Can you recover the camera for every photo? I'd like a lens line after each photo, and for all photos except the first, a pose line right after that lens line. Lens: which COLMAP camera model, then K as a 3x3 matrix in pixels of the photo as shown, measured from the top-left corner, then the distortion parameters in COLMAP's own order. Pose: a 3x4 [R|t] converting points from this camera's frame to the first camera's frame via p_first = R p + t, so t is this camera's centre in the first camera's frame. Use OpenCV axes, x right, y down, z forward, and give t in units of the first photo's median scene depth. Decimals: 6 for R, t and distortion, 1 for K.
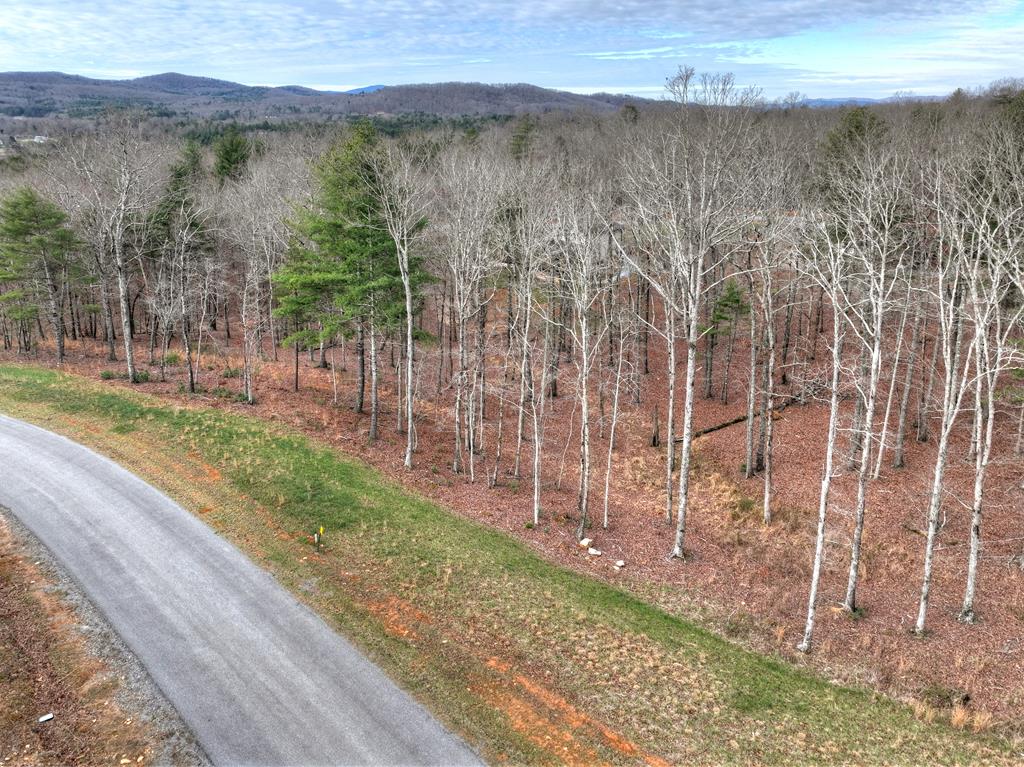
lens RADIAL K [[747.5, 0, 510.9], [0, 747.5, 336.5], [0, 0, 1]] dist [0.006501, 0.005269]
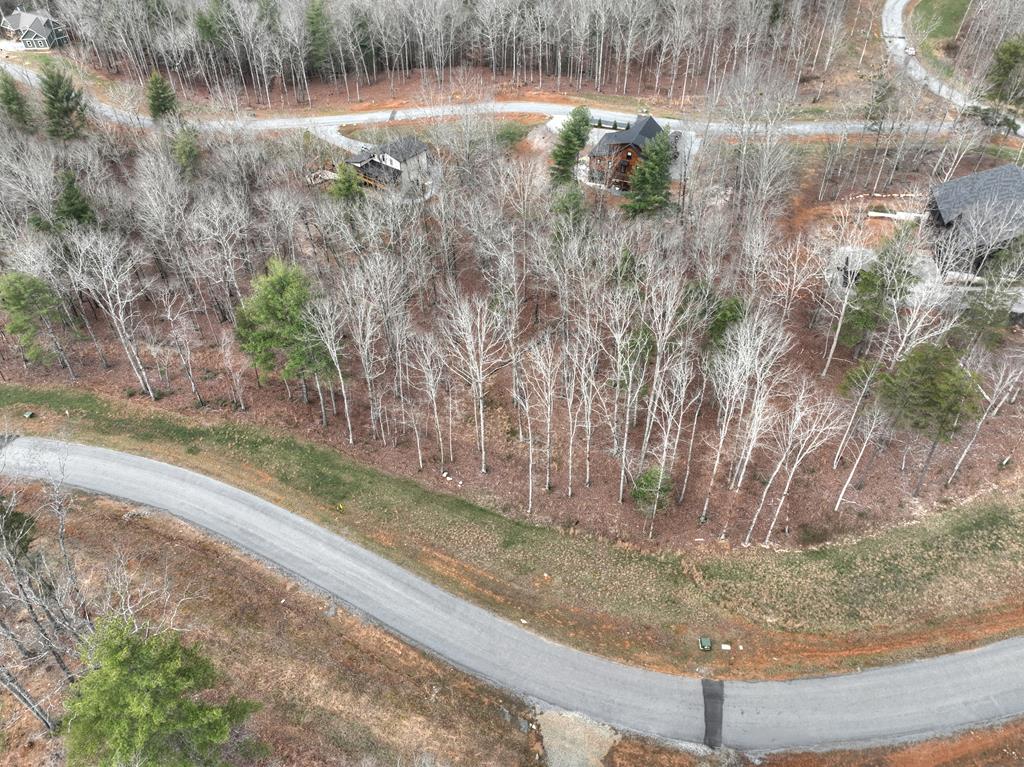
lens RADIAL K [[722.5, 0, 512.0], [0, 722.5, 383.5], [0, 0, 1]] dist [0.006986, 0.009497]
pose [[0.963252, -0.175038, 0.203734, -0.125722], [0.076179, 0.905389, 0.417694, -1.061243], [-0.257571, -0.386824, 0.885451, -1.094590]]
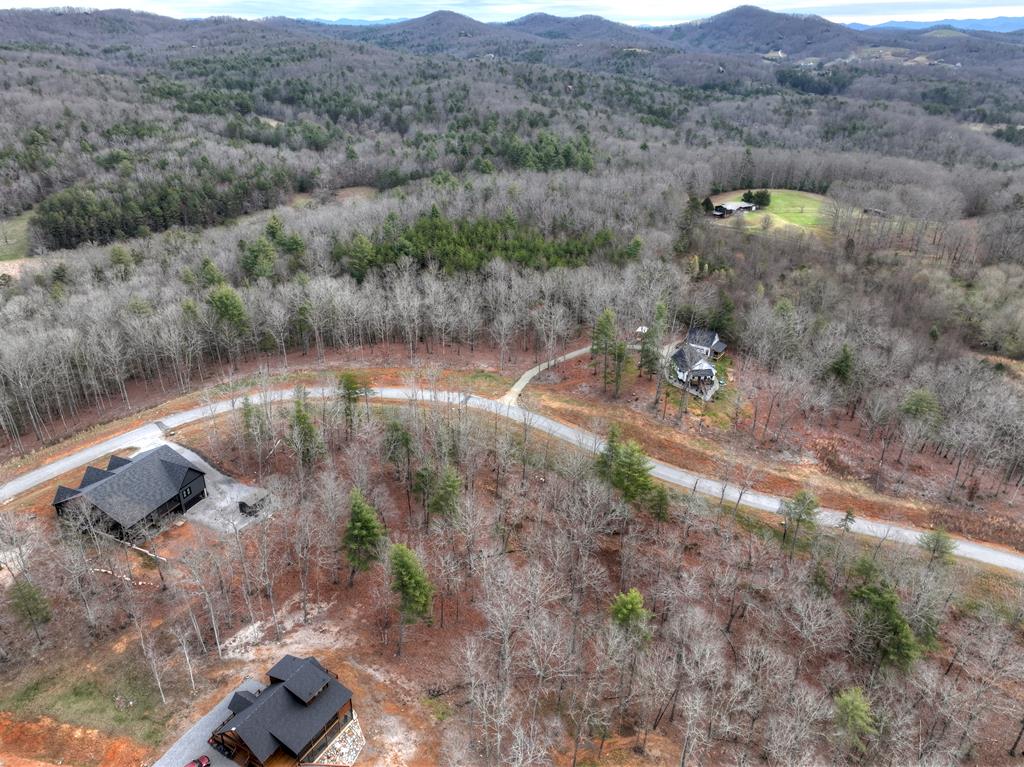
lens RADIAL K [[716.1, 0, 509.5], [0, 716.1, 390.0], [0, 0, 1]] dist [0.009873, 0.005150]
pose [[-0.990385, 0.050759, -0.128692, 1.018714], [-0.052207, 0.724335, 0.687469, -3.797035], [0.128111, 0.687578, -0.714720, 4.488534]]
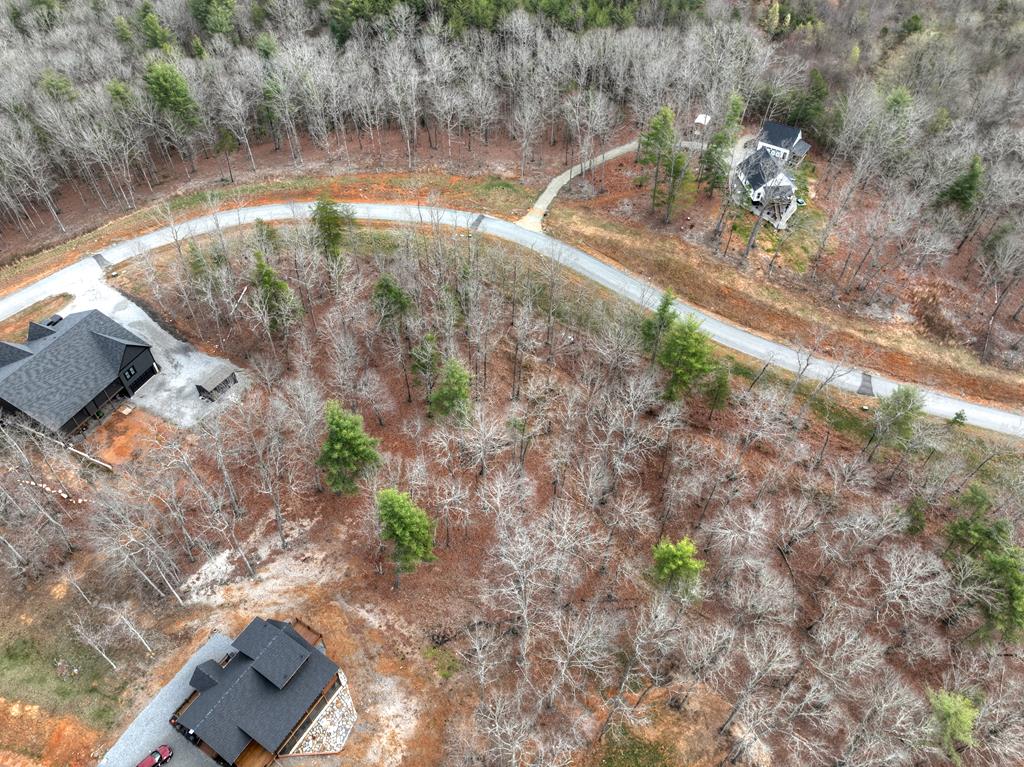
lens RADIAL K [[717.3, 0, 510.2], [0, 717.3, 384.7], [0, 0, 1]] dist [0.001574, 0.014608]
pose [[-0.993781, 0.073211, -0.083899, 0.879115], [-0.042857, 0.443950, 0.895026, -3.432617], [0.102773, 0.893056, -0.438051, 3.298128]]
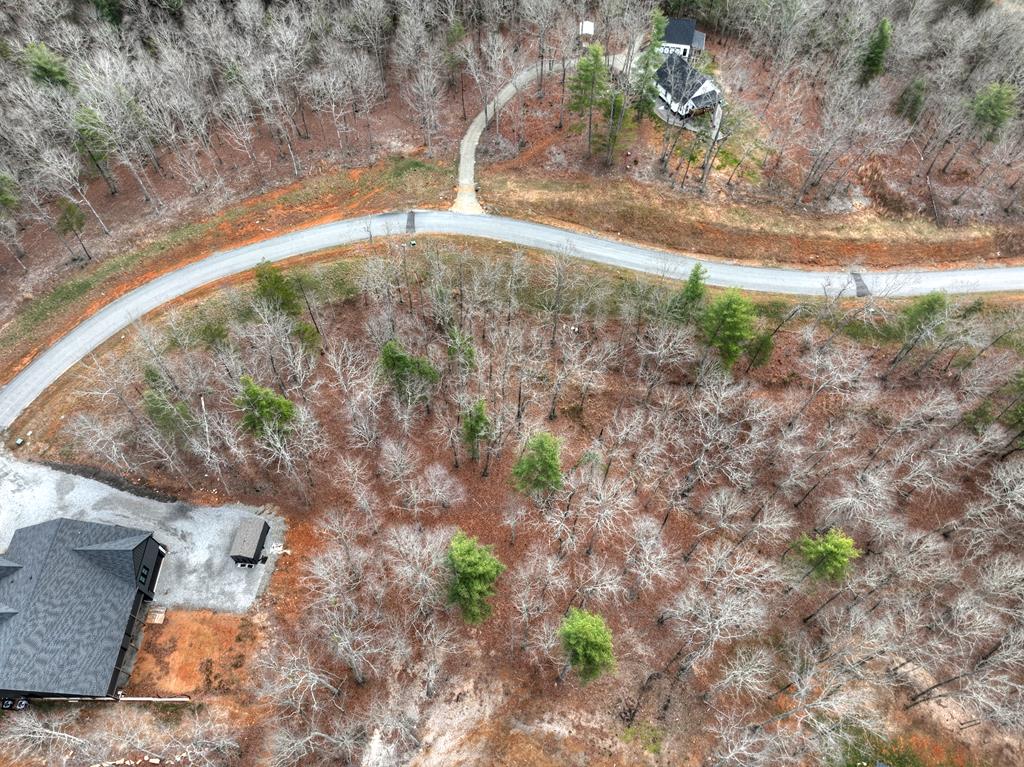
lens RADIAL K [[717.3, 0, 510.2], [0, 717.3, 384.7], [0, 0, 1]] dist [0.001574, 0.014608]
pose [[-0.867537, 0.415340, -0.273629, 1.669437], [-0.145011, 0.315030, 0.937938, -3.292324], [0.475764, 0.853375, -0.213071, 2.126941]]
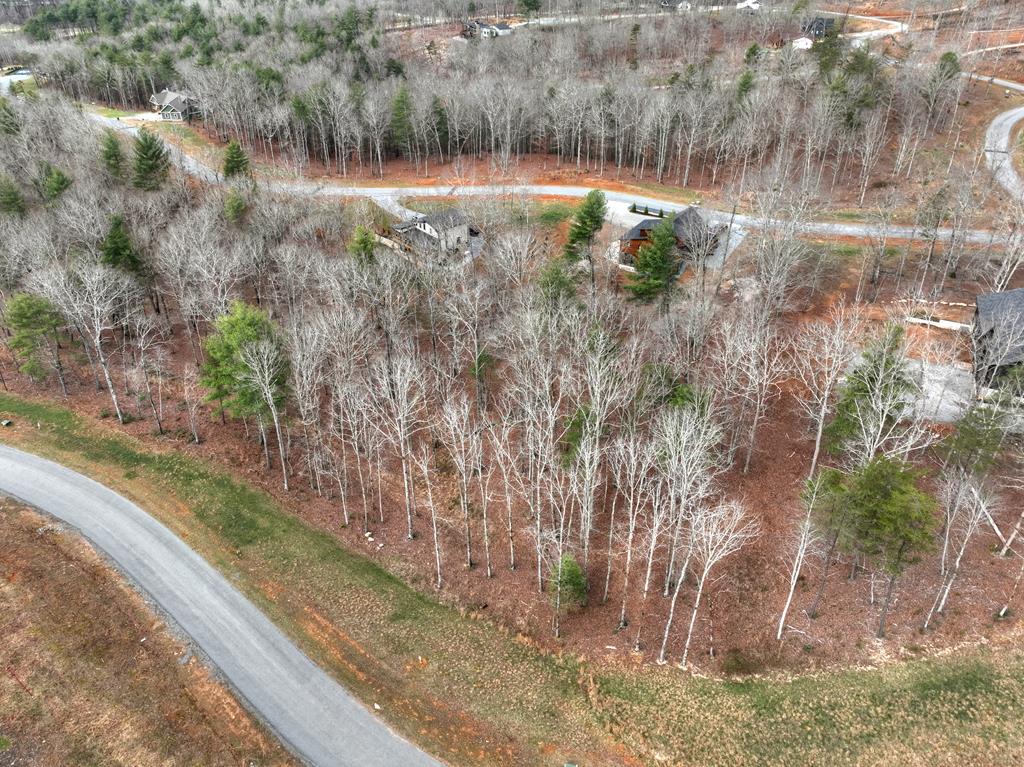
lens RADIAL K [[717.3, 0, 510.2], [0, 717.3, 384.7], [0, 0, 1]] dist [0.001574, 0.014608]
pose [[0.996597, -0.040938, 0.071541, 0.450142], [0.018228, 0.955914, 0.293080, -0.876827], [-0.080386, -0.290778, 0.953408, -1.050938]]
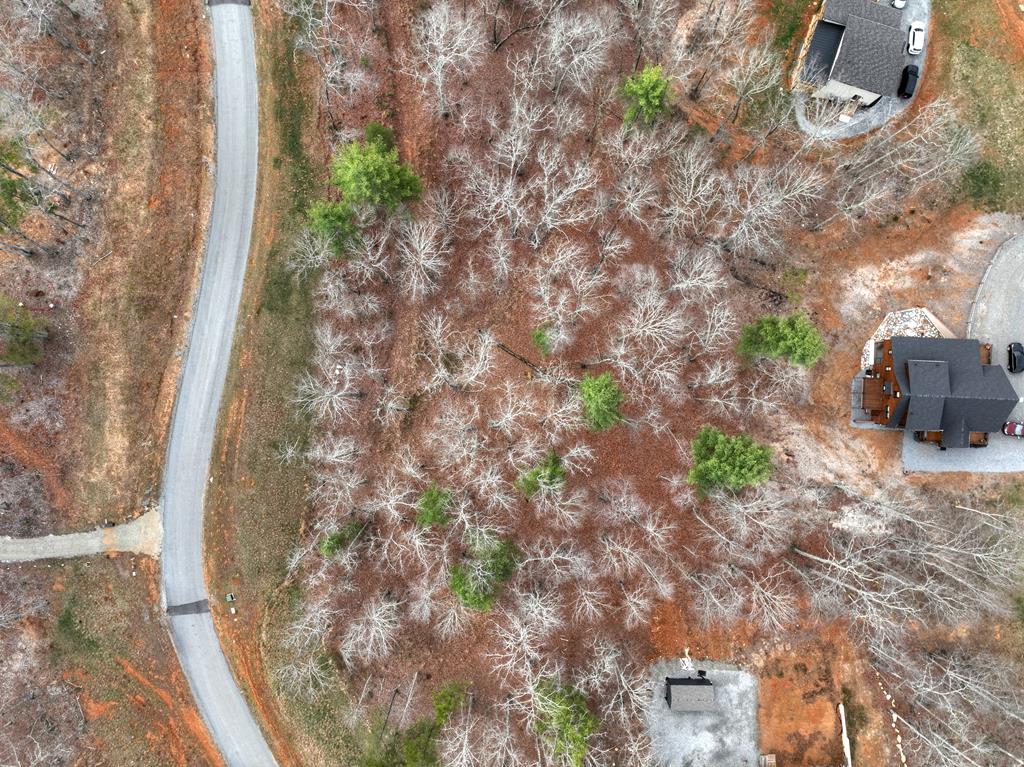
lens RADIAL K [[717.3, 0, 510.2], [0, 717.3, 384.7], [0, 0, 1]] dist [0.001574, 0.014608]
pose [[0.581074, 0.813849, 0.001426, 0.619815], [-0.238833, 0.168847, 0.956268, -2.892807], [0.778018, -0.556004, 0.292487, 0.796886]]
